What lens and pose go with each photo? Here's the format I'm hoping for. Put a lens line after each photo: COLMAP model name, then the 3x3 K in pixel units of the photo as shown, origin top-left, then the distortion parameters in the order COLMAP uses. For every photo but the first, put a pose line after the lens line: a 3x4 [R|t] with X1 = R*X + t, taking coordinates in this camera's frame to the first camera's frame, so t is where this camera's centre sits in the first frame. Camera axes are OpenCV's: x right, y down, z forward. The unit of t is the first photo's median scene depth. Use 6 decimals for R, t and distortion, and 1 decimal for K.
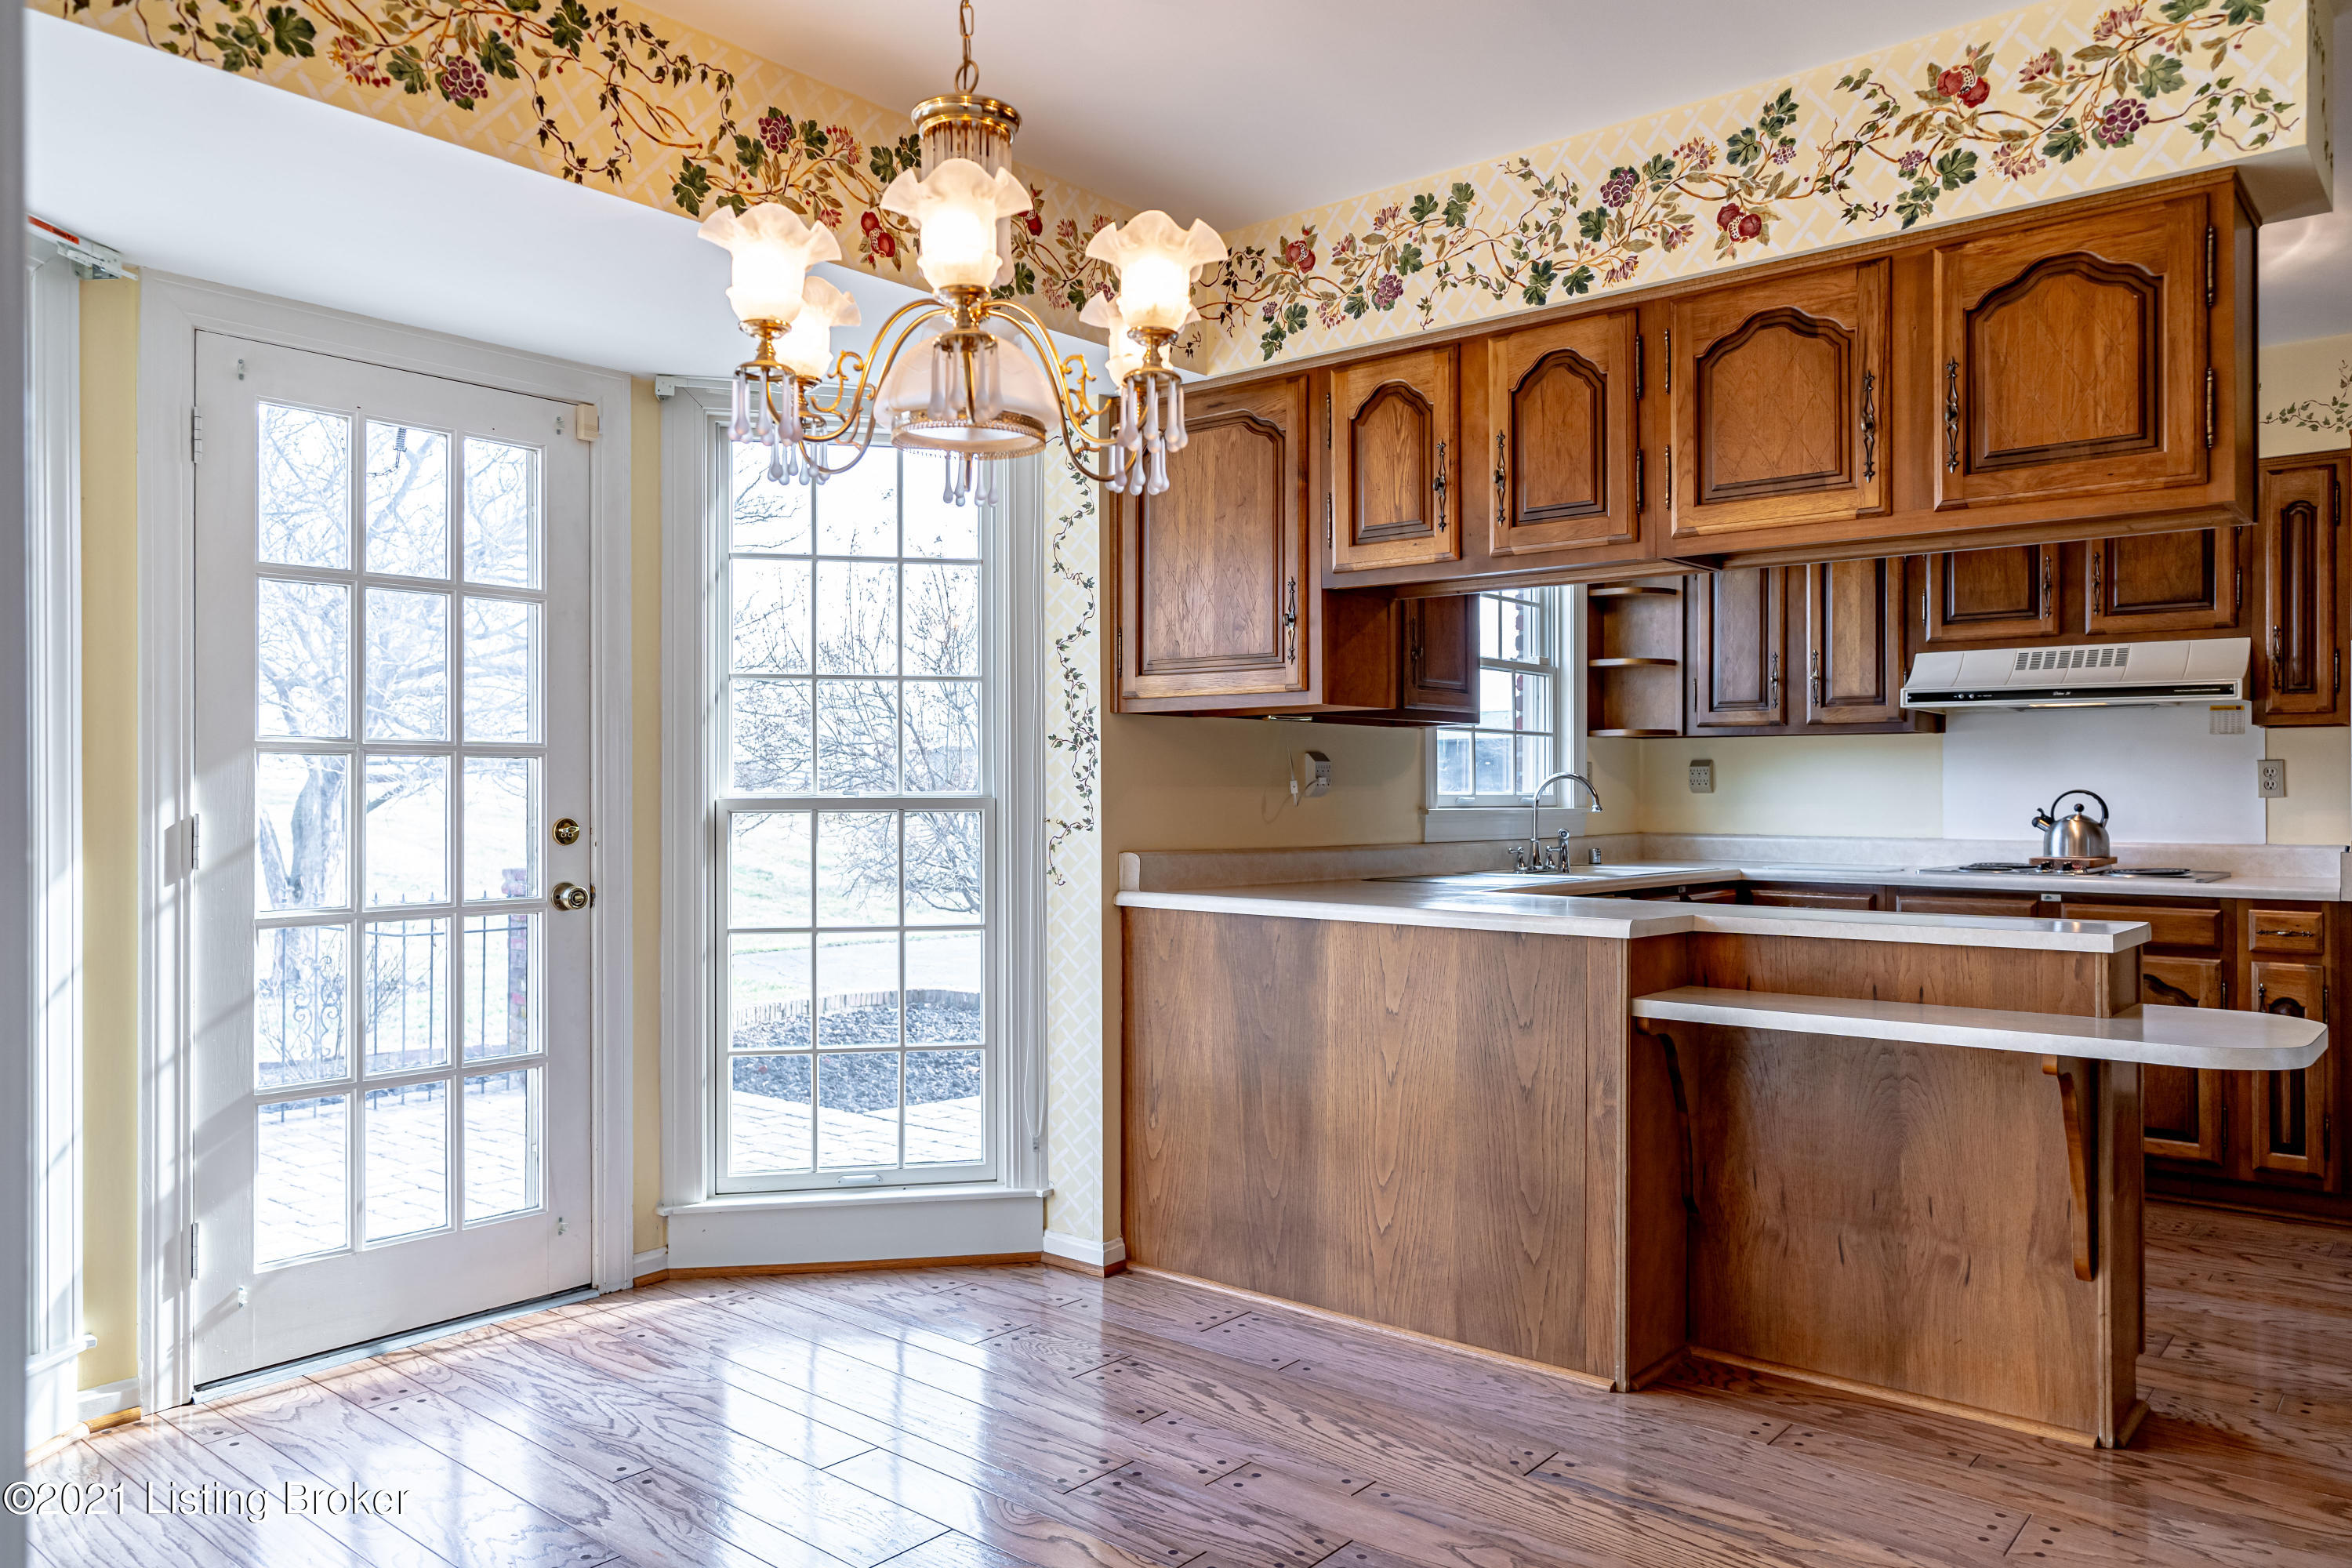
lens RADIAL K [[1596.8, 0, 1173.5], [0, 1596.8, 787.8], [0, 0, 1]] dist [0.002113, 0.000970]
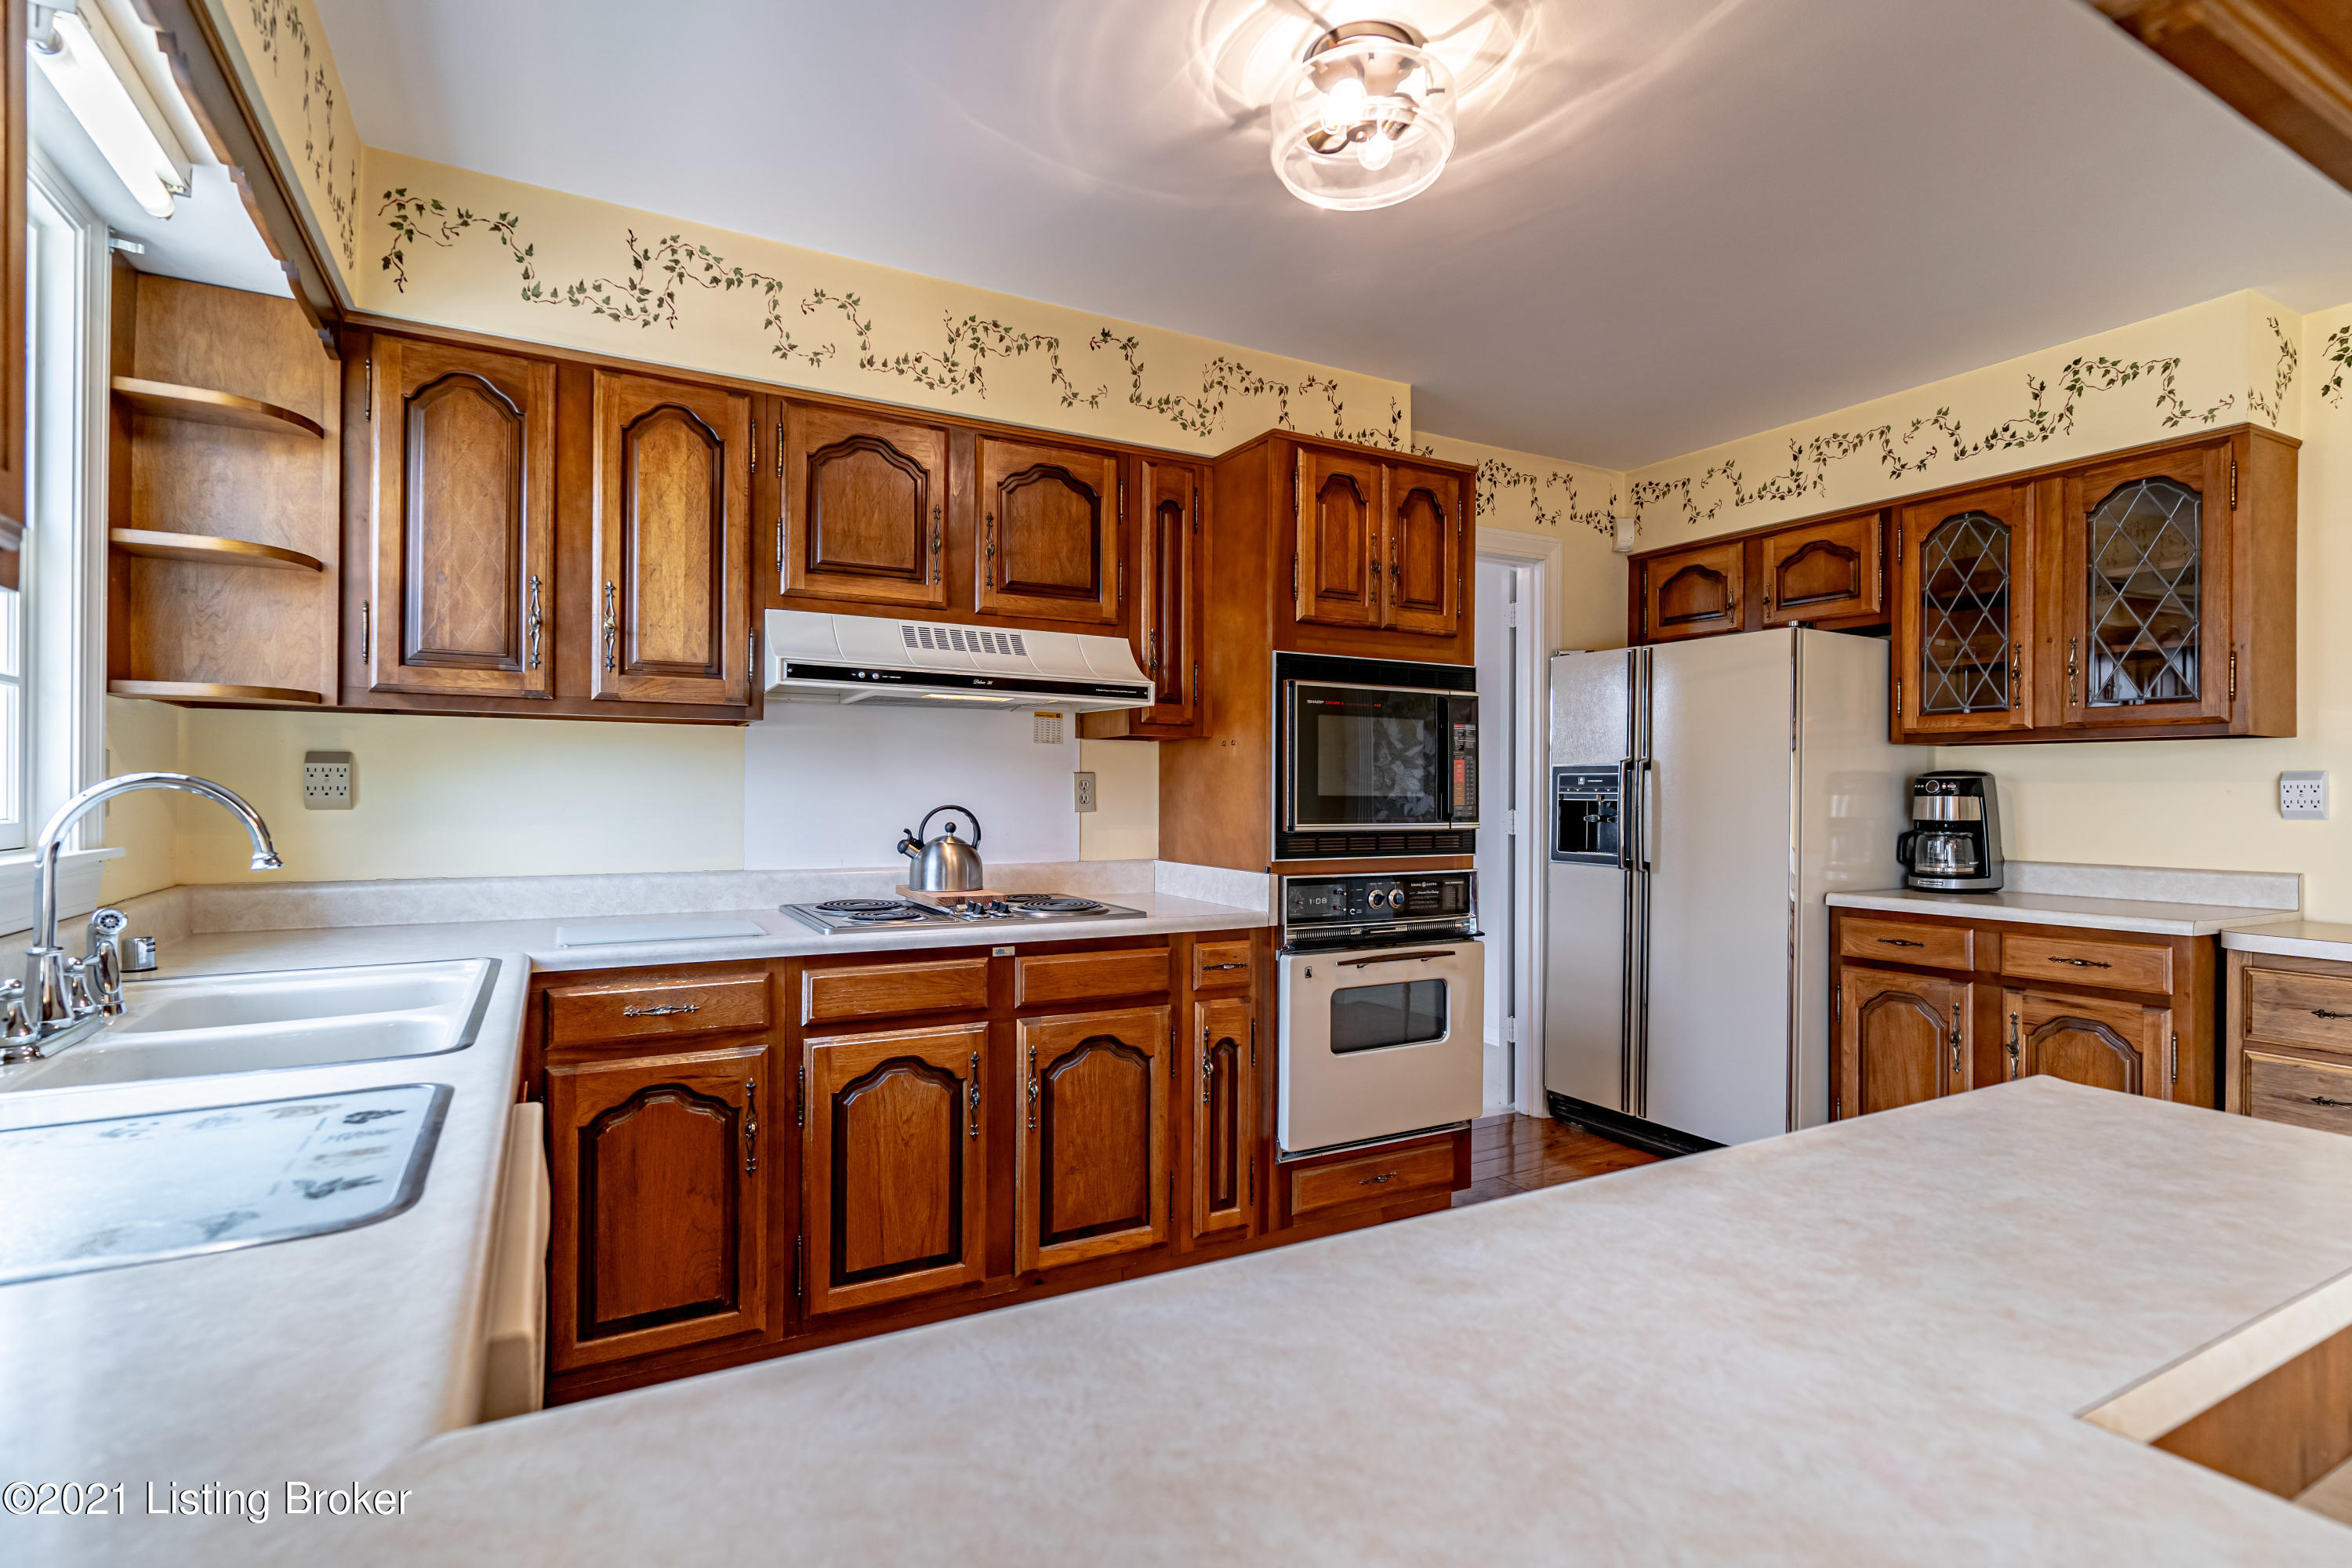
lens RADIAL K [[1126.7, 0, 1175.9], [0, 1126.7, 782.7], [0, 0, 1]] dist [0.005881, 0.000763]
pose [[0.363701, 0.006792, 0.931491, 0.077782], [-0.008559, 0.999956, -0.003949, -0.008766], [-0.931476, -0.006536, 0.363743, 0.681156]]
